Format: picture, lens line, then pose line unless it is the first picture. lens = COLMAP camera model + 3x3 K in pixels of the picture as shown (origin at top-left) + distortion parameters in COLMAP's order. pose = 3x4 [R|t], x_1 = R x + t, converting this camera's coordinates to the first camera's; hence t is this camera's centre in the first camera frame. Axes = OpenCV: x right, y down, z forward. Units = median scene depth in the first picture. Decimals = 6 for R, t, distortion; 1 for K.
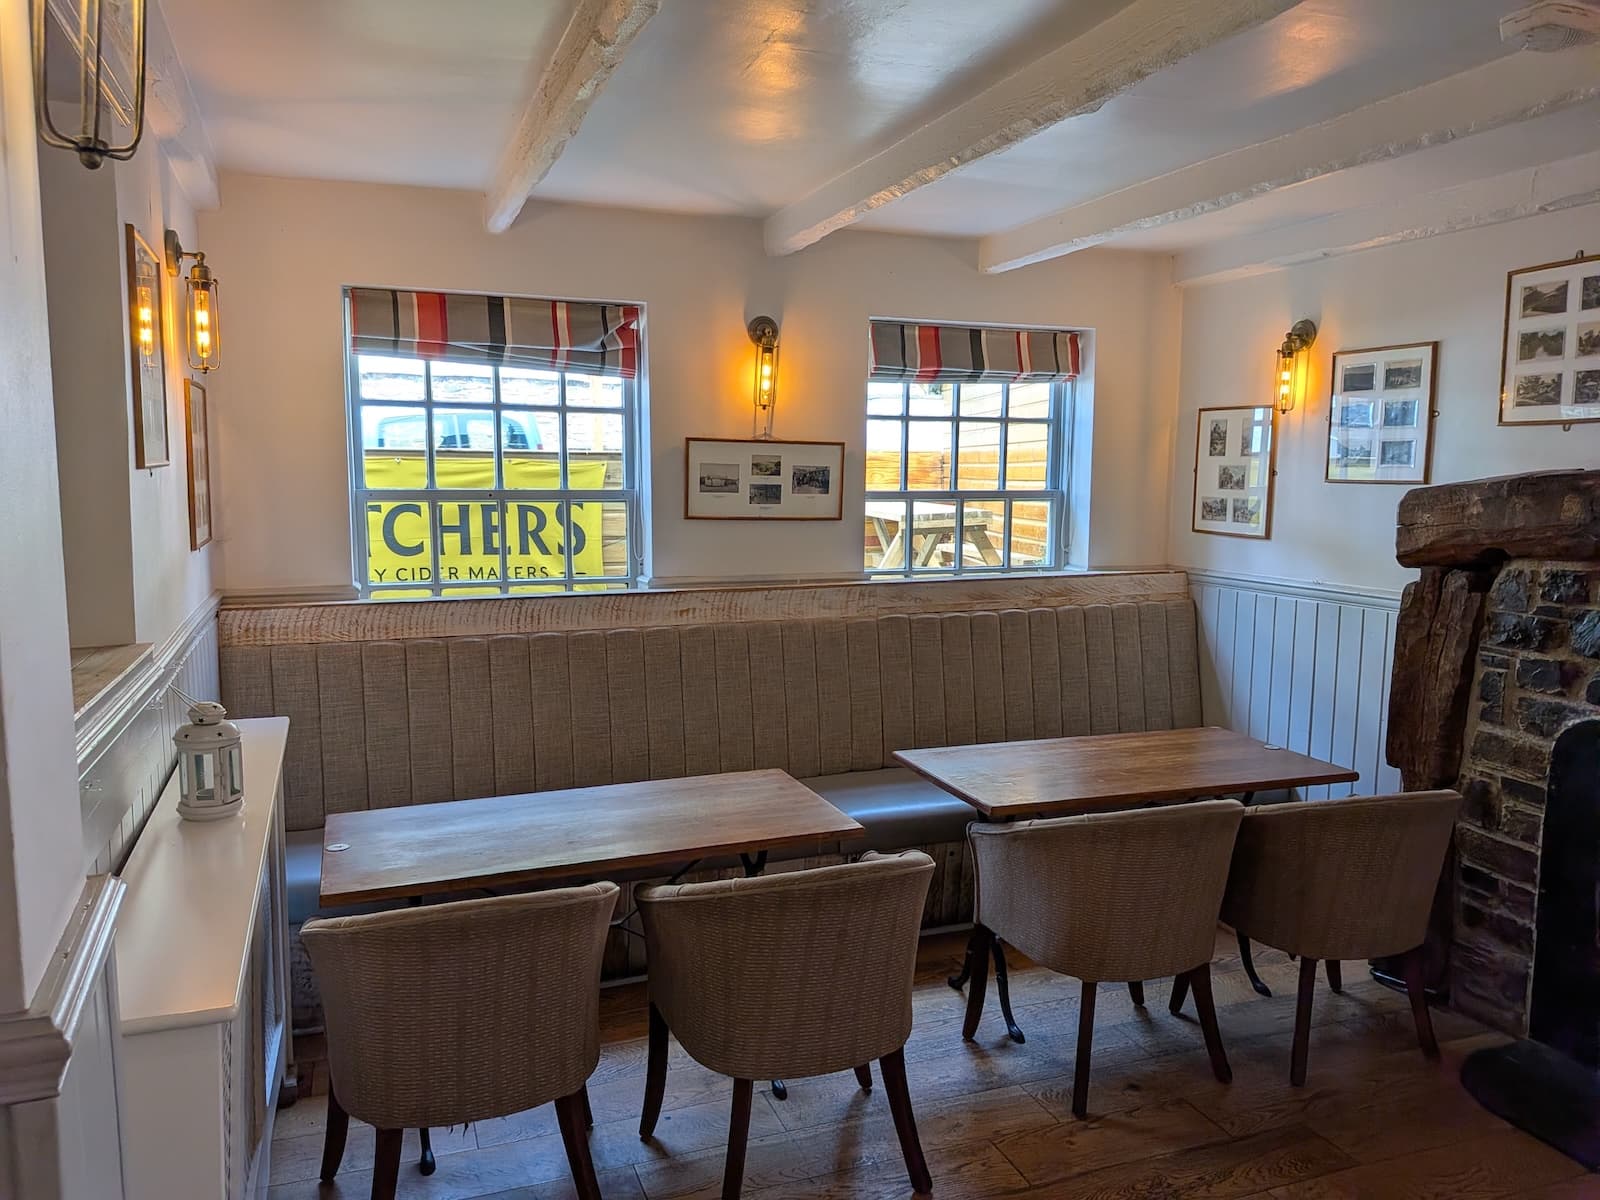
lens RADIAL K [[1144.3, 0, 800.4], [0, 1144.3, 603.3], [0, 0, 1]] dist [0.013987, 0.002409]
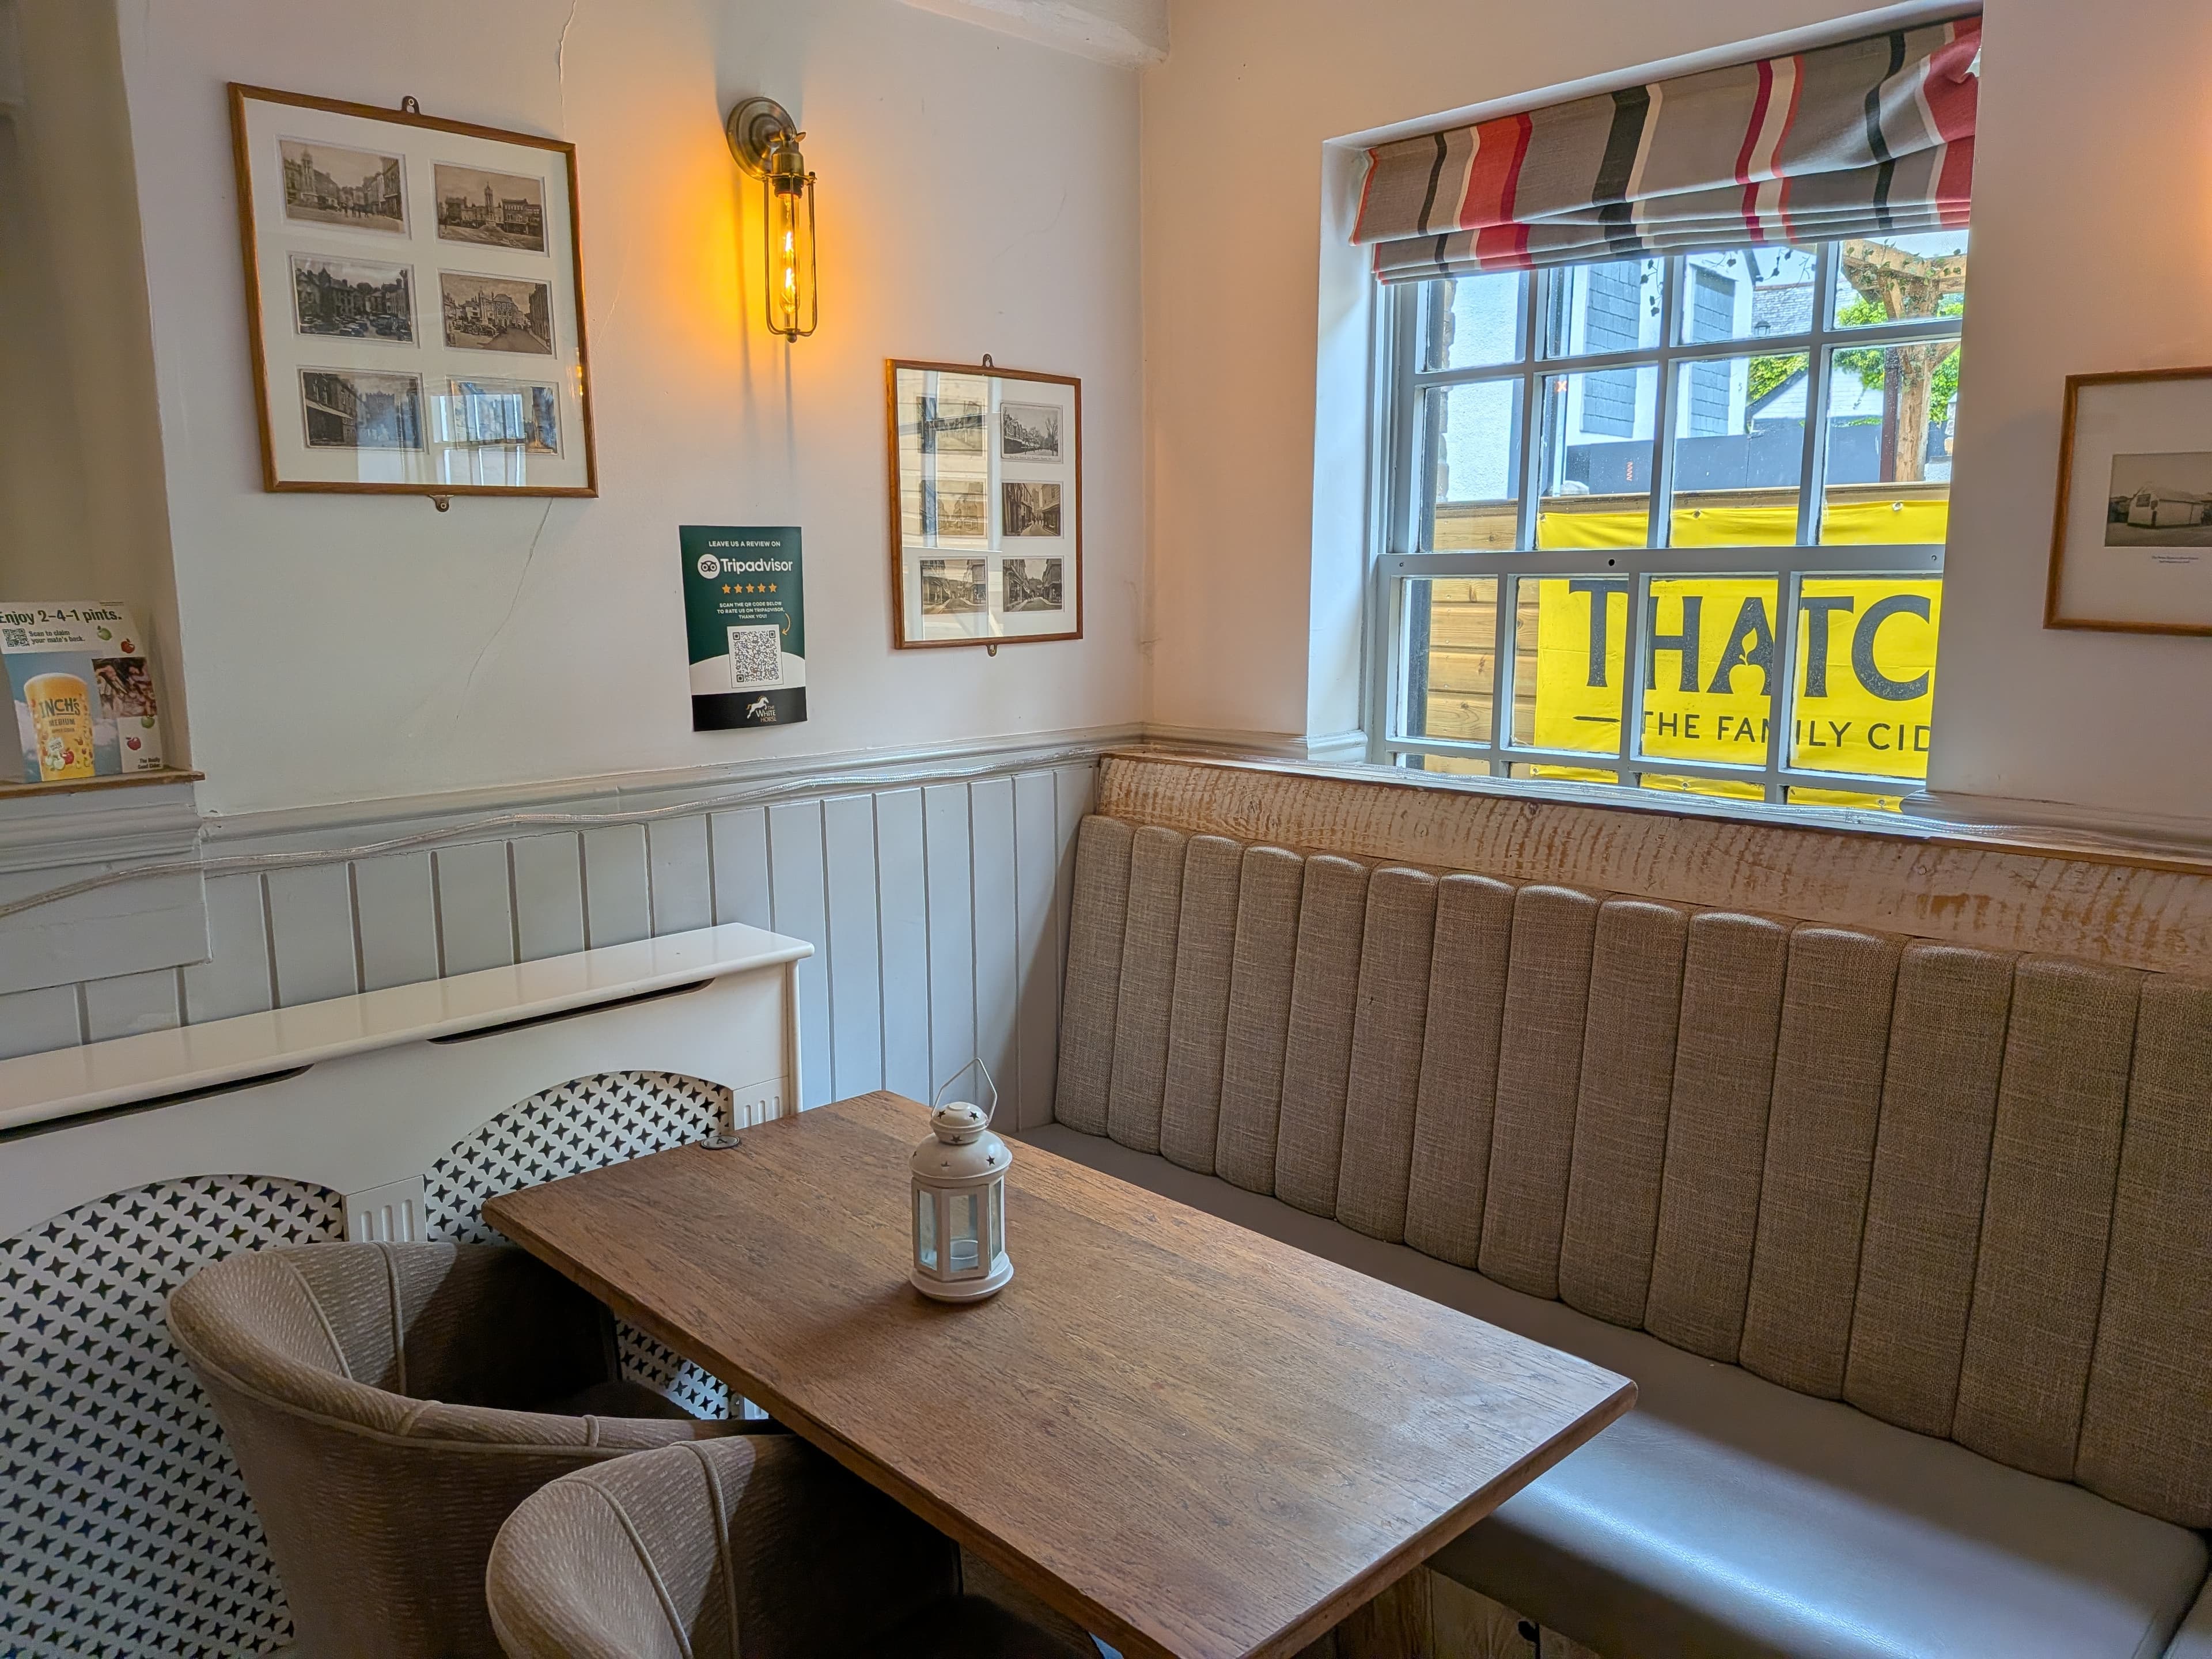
lens RADIAL K [[1582.0, 0, 1105.4], [0, 1582.0, 833.2], [0, 0, 1]] dist [0.013987, 0.002409]
pose [[0.402928, 0.143850, -0.903856, 0.224848], [-0.096860, 0.988727, 0.114179, -0.043262], [0.910092, 0.041542, 0.412319, 0.588877]]
